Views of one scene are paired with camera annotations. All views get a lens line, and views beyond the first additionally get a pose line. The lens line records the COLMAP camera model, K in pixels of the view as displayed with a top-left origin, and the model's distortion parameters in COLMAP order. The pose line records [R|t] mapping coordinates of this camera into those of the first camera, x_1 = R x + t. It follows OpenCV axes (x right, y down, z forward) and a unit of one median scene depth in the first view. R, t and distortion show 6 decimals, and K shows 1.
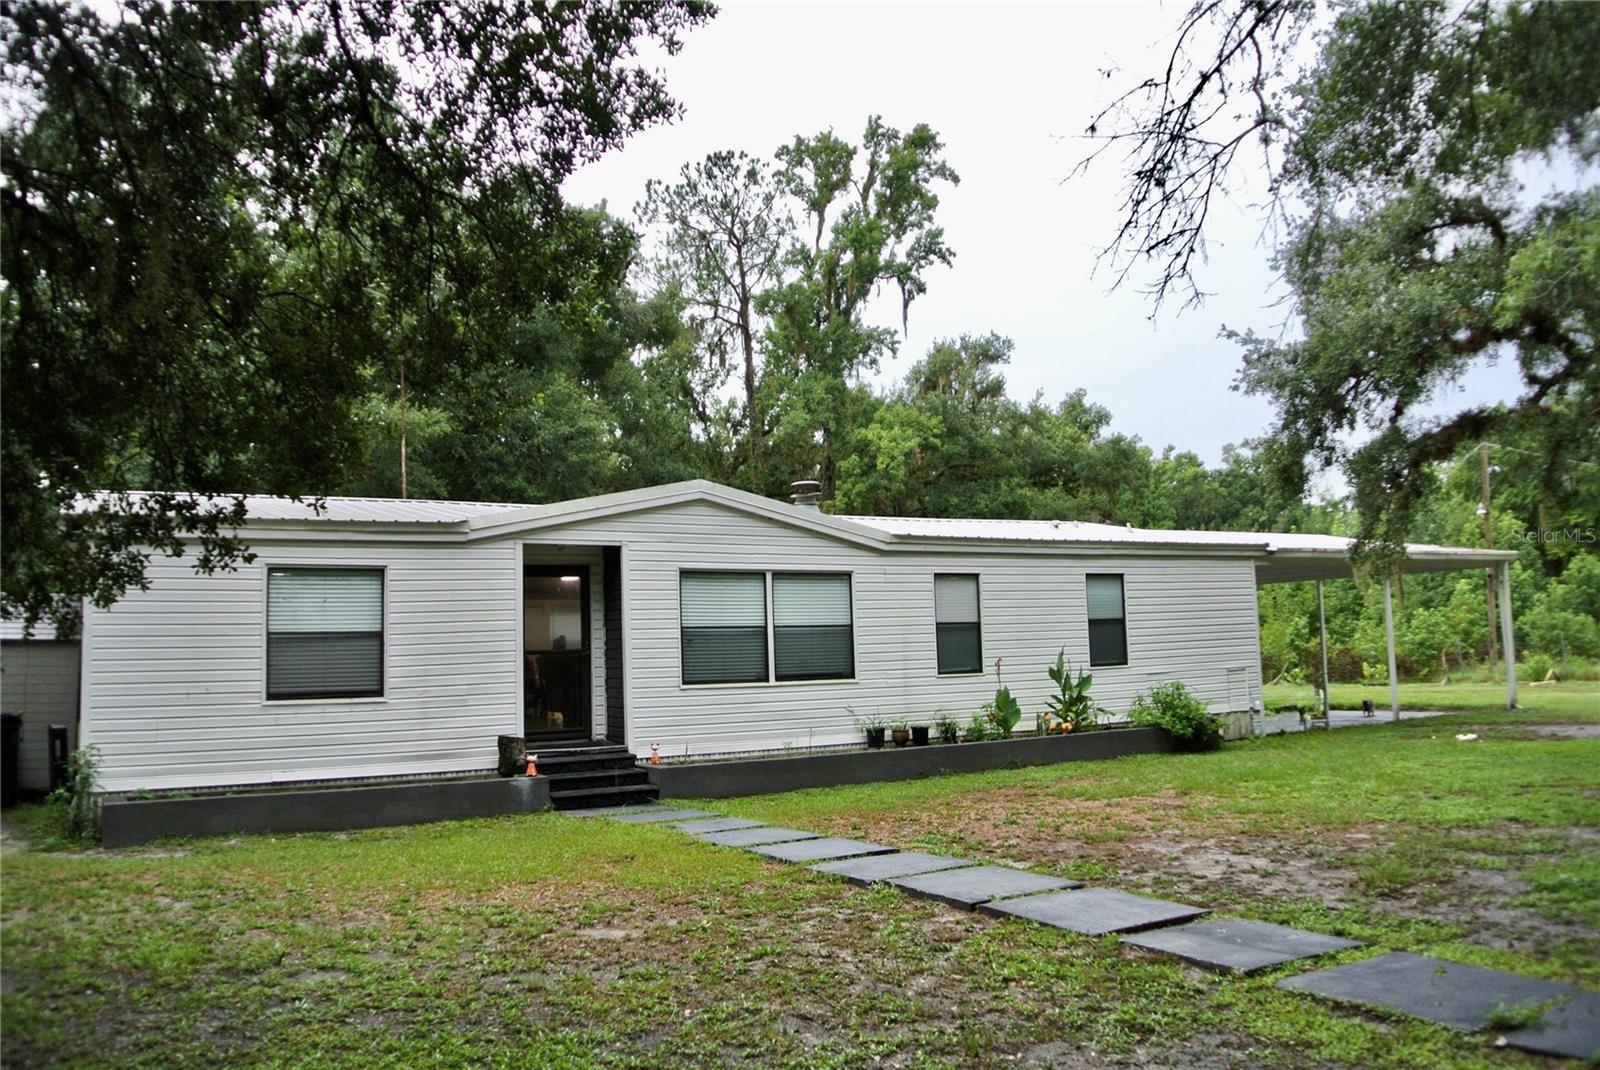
lens RADIAL K [[1257.3, 0, 799.9], [0, 1257.3, 523.7], [0, 0, 1]] dist [-0.088447, 0.035401]
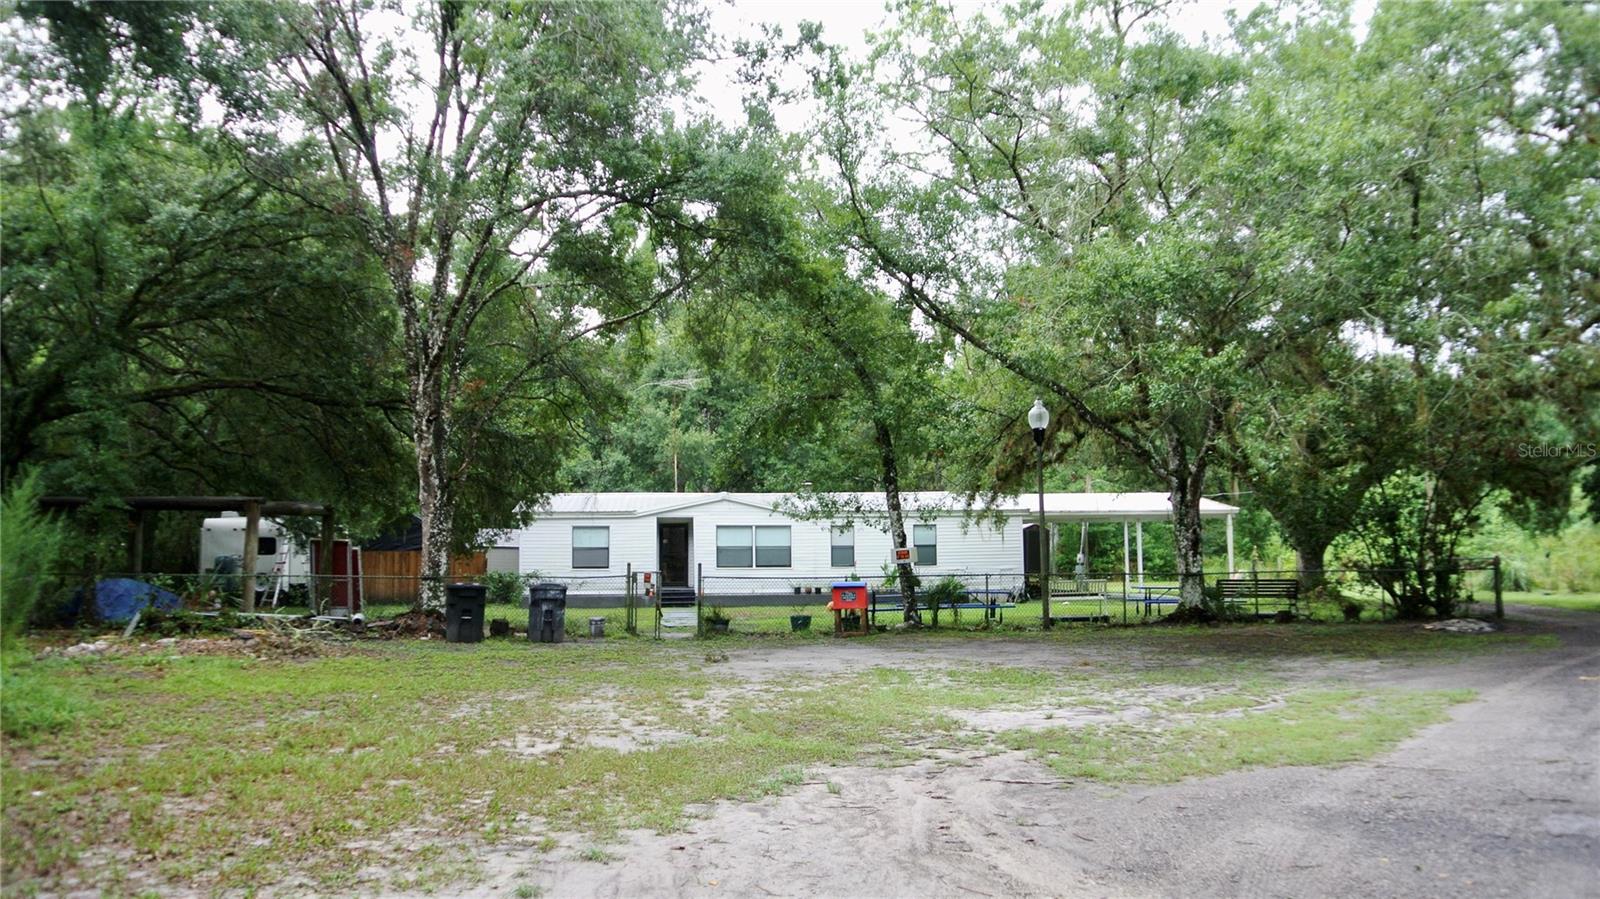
lens RADIAL K [[1269.6, 0, 803.1], [0, 1269.6, 435.9], [0, 0, 1]] dist [-0.088311, 0.037925]
pose [[0.909890, -0.018816, -0.414424, 1.116647], [0.022792, 0.999729, 0.004651, -0.152049], [0.414224, -0.013677, 0.910072, -1.302385]]
